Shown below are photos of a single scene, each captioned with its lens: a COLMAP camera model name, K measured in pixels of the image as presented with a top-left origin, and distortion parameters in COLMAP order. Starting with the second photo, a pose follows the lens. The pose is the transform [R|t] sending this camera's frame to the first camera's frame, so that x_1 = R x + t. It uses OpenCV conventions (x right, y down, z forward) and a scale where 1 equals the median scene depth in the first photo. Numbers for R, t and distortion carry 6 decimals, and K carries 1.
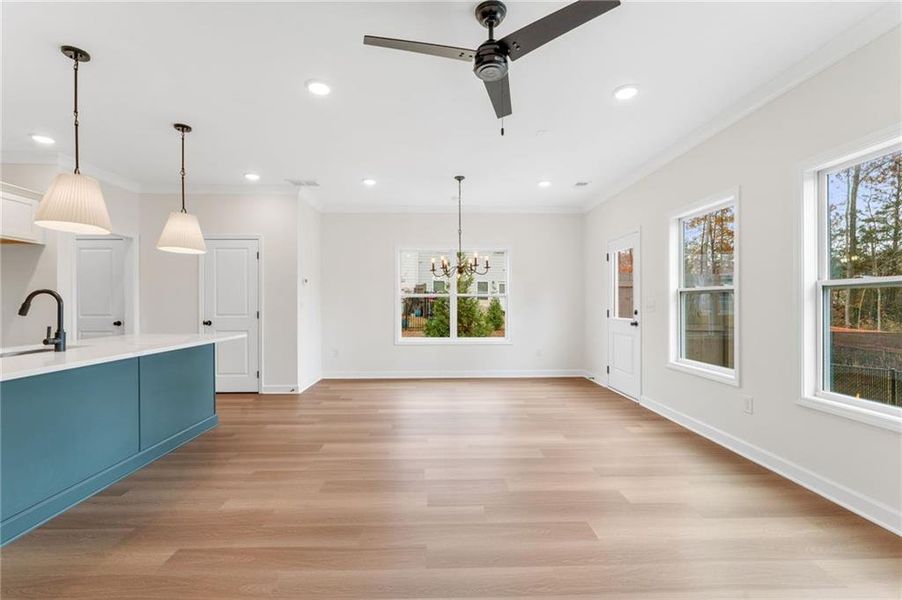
lens RADIAL K [[390.1, 0, 451.0], [0, 390.1, 300.0], [0, 0, 1]] dist [-0.003336, -0.000444]
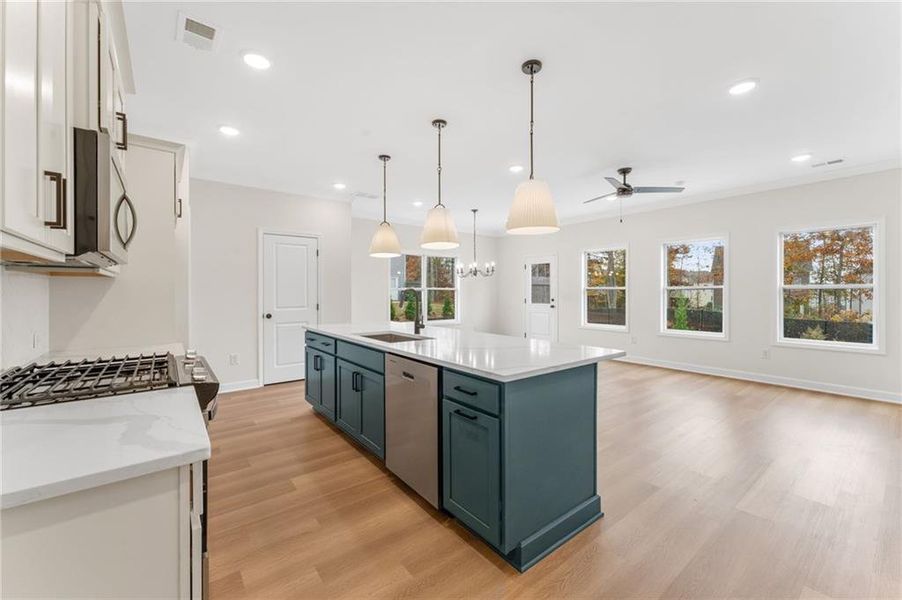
lens RADIAL K [[370.3, 0, 450.8], [0, 370.3, 294.6], [0, 0, 1]] dist [0.001675, 0.000122]
pose [[0.801800, -0.004387, 0.597577, -0.935719], [-0.004601, 0.999898, 0.013513, -0.013965], [-0.597575, -0.013584, 0.801698, -0.069570]]
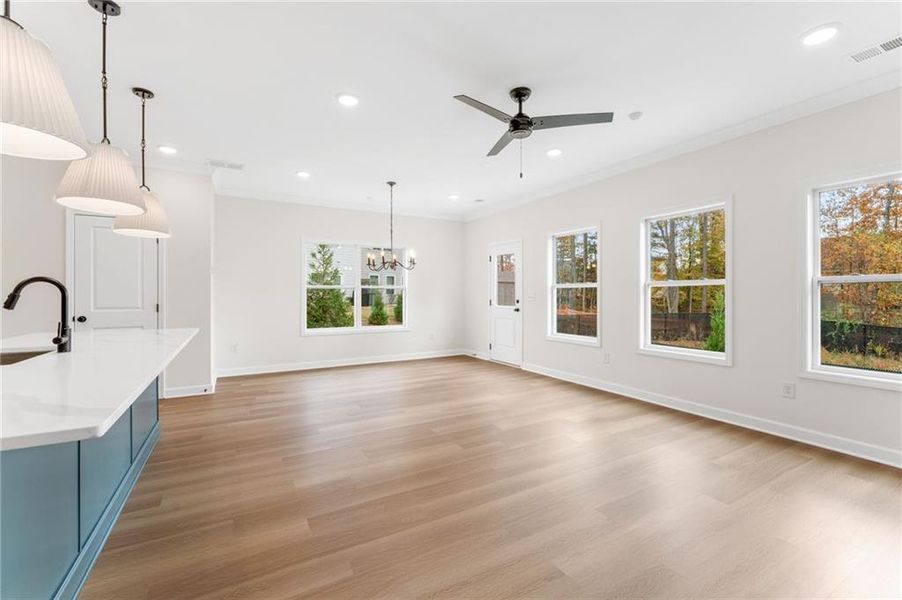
lens RADIAL K [[382.5, 0, 453.5], [0, 382.5, 291.8], [0, 0, 1]] dist [-0.011719, -0.000163]
pose [[0.878912, 0.004011, 0.476967, -0.366567], [-0.004520, 0.999990, -0.000080, -0.000137], [-0.476963, -0.002086, 0.878921, -0.058679]]
